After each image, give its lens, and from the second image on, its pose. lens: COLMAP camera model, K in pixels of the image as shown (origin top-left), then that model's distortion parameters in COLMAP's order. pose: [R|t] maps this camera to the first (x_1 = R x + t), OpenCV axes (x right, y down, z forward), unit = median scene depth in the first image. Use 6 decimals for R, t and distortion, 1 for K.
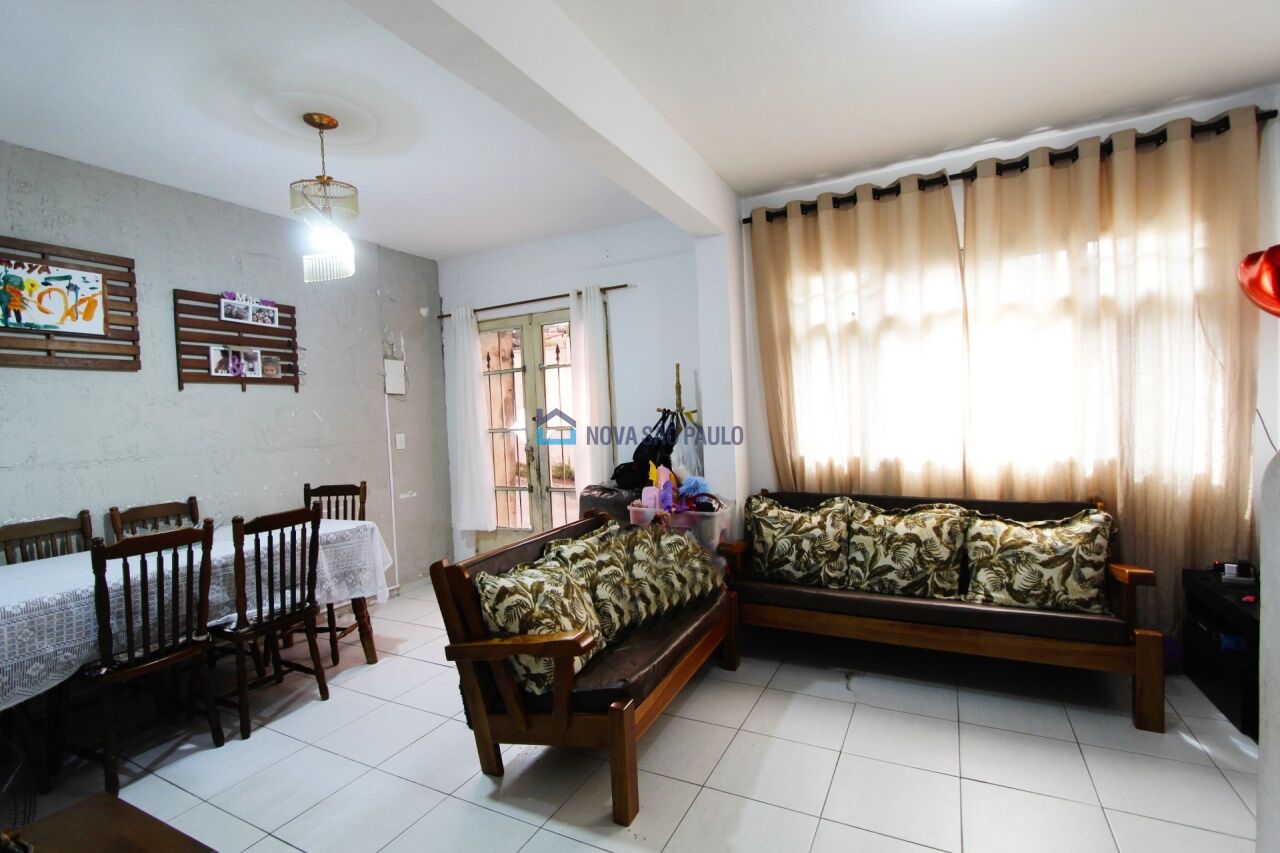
lens RADIAL K [[590.8, 0, 637.7], [0, 590.8, 430.4], [0, 0, 1]] dist [-0.016338, 0.003367]
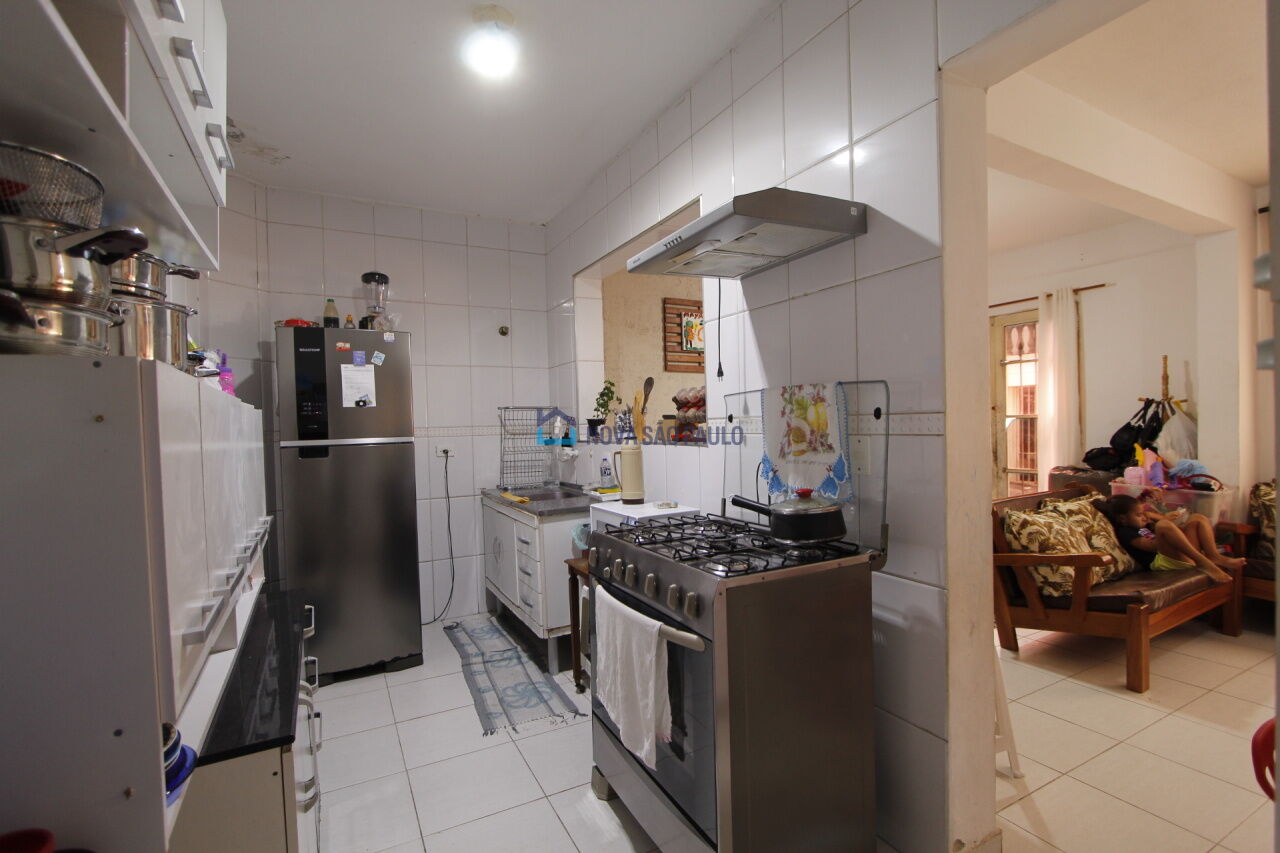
lens RADIAL K [[590.8, 0, 641.6], [0, 590.8, 432.5], [0, 0, 1]] dist [-0.016338, 0.003367]
pose [[0.826104, 0.031424, -0.562640, -0.133570], [-0.027238, 0.999504, 0.015831, 0.039499], [0.562858, 0.002247, 0.826550, -0.456216]]
